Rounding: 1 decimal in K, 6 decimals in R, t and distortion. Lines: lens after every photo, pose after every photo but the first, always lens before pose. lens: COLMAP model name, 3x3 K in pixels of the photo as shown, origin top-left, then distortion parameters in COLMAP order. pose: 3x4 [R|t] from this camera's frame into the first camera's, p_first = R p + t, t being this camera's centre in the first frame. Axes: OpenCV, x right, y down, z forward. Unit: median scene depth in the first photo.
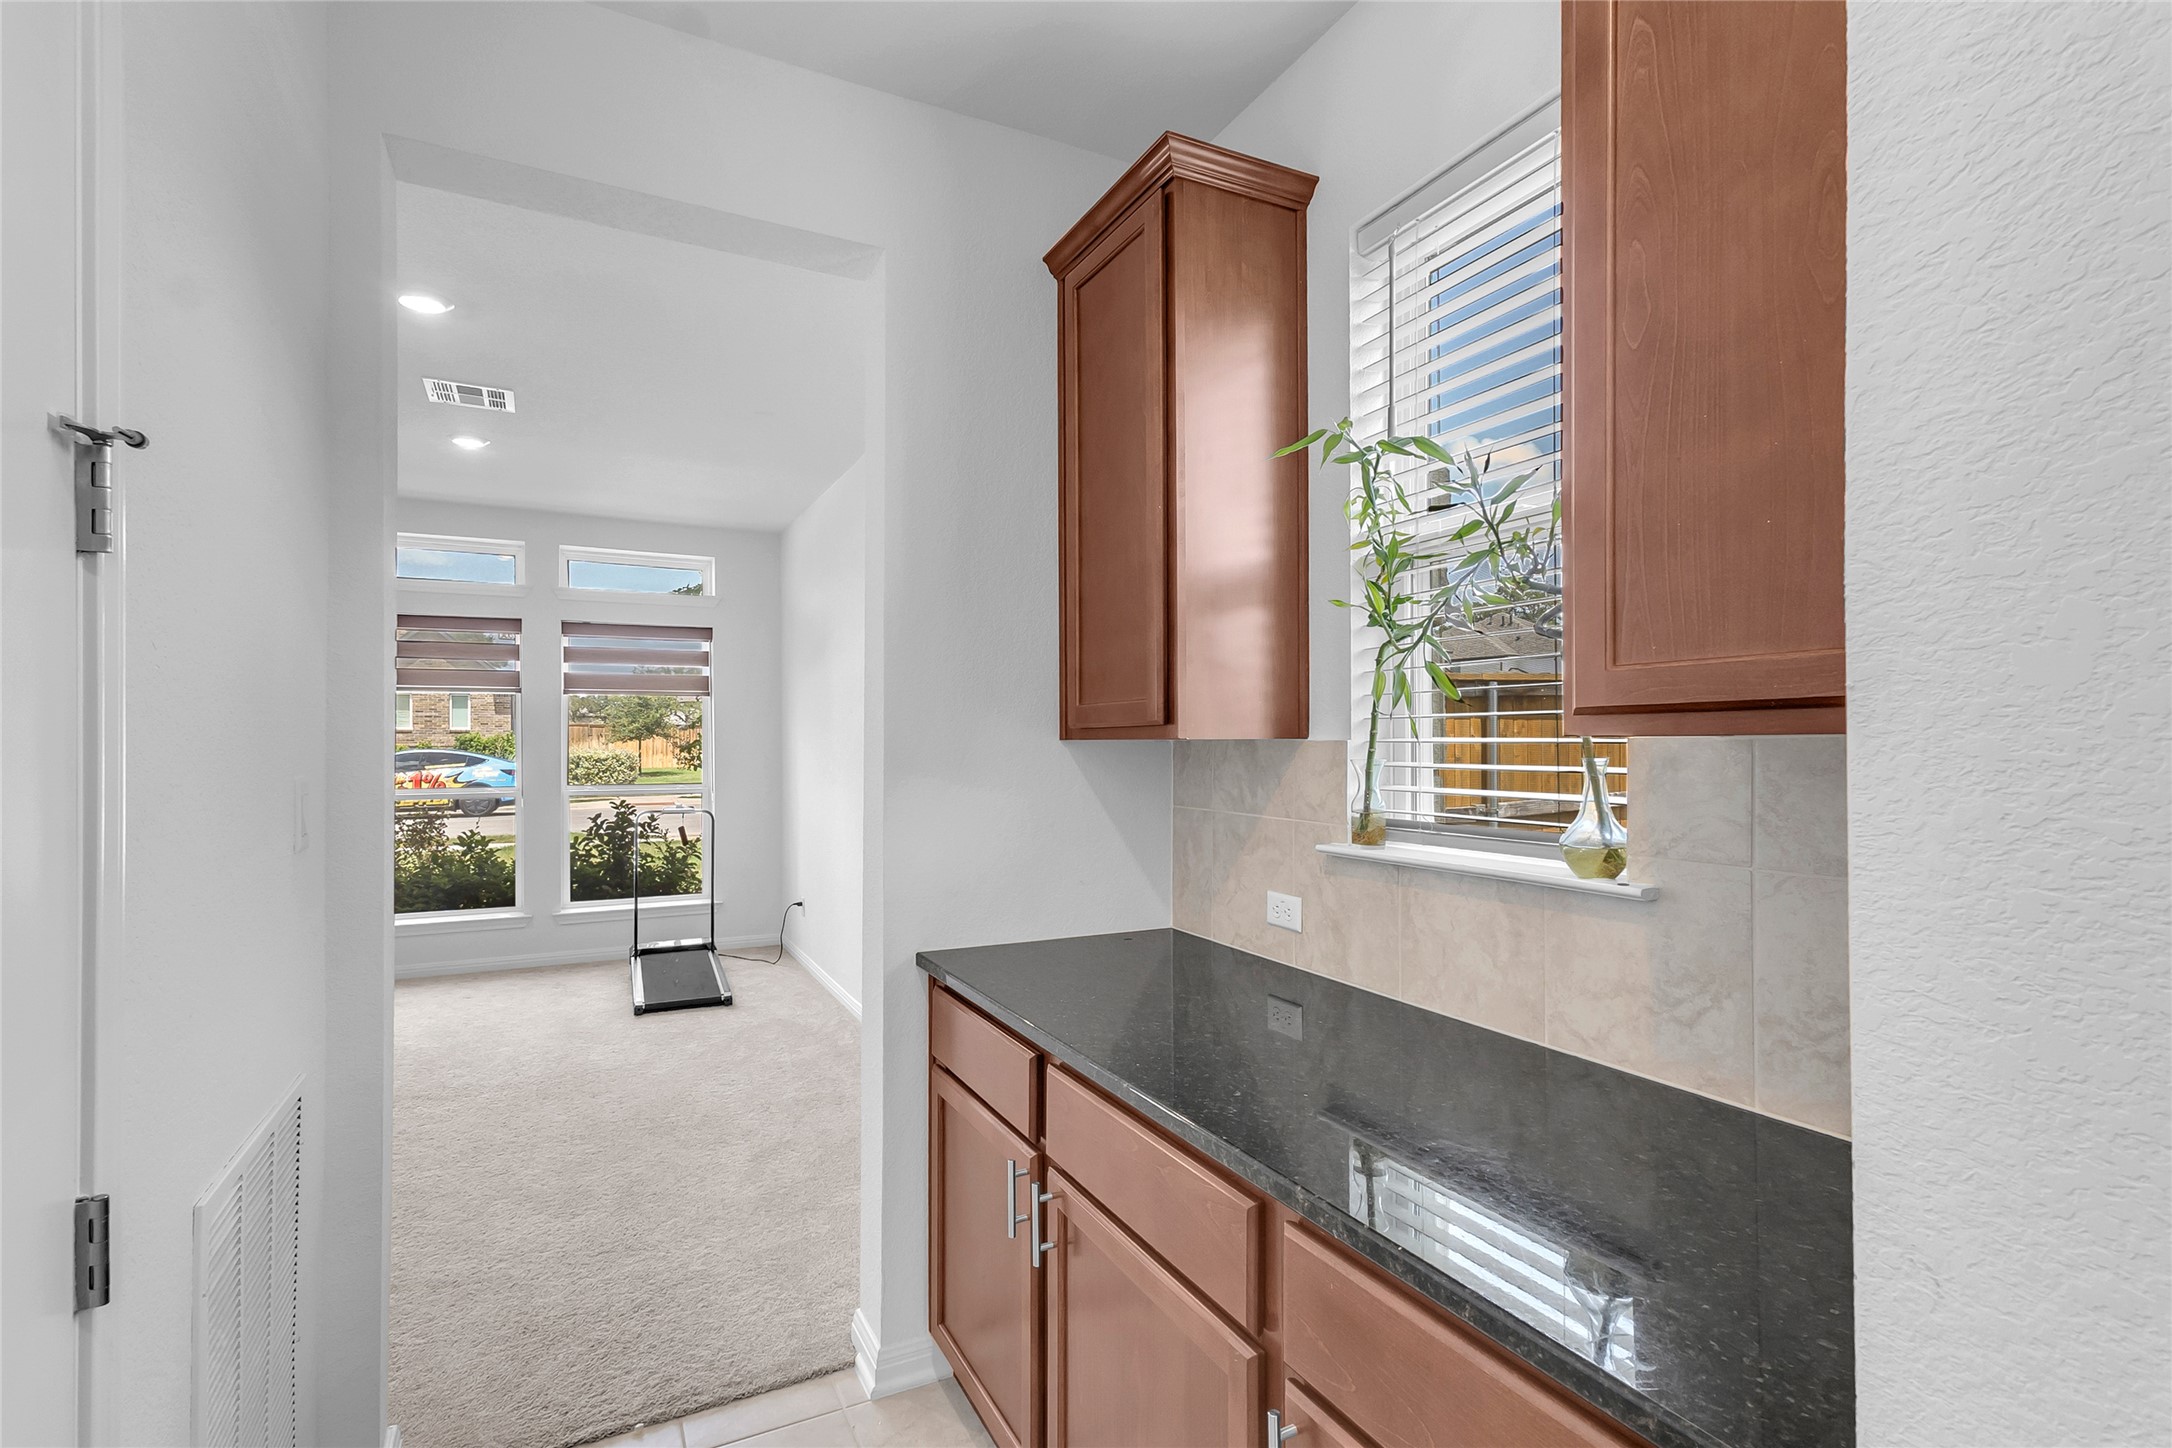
lens RADIAL K [[1038.5, 0, 1084.3], [0, 1038.5, 737.8], [0, 0, 1]] dist [0.022289, -0.000643]
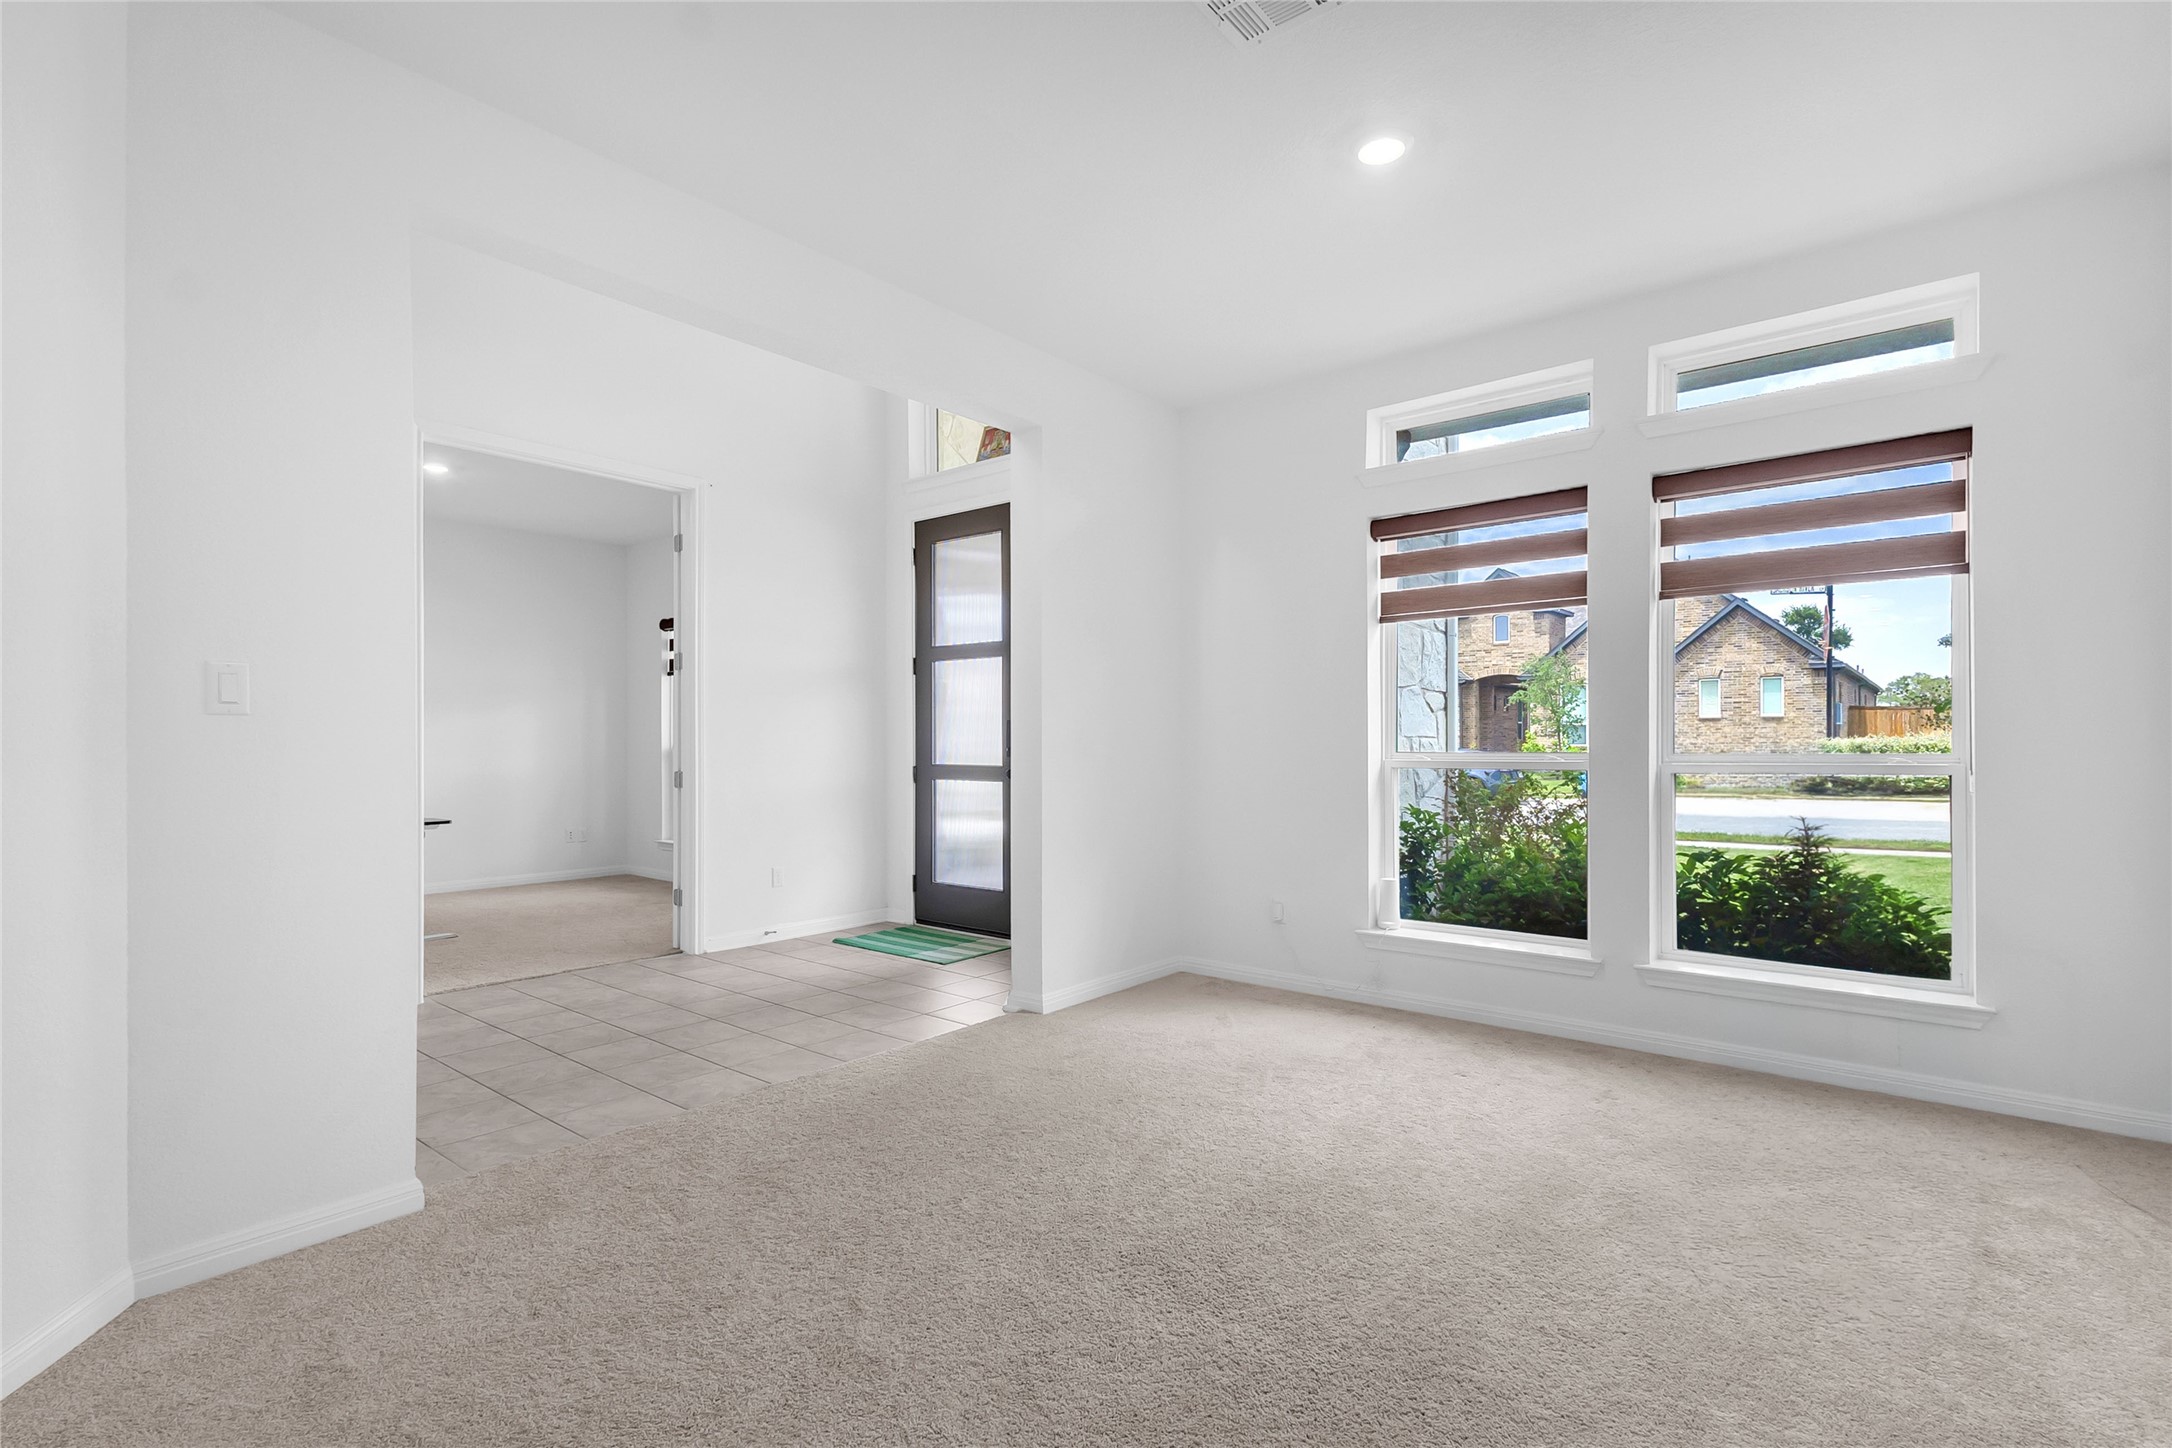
lens RADIAL K [[1026.3, 0, 1088.8], [0, 1026.3, 740.5], [0, 0, 1]] dist [0.019400, -0.002420]
pose [[0.404757, -0.004362, -0.914414, -0.090273], [0.010687, 0.999943, -0.000039, 0.035591], [0.914362, -0.009757, 0.404781, 0.461429]]
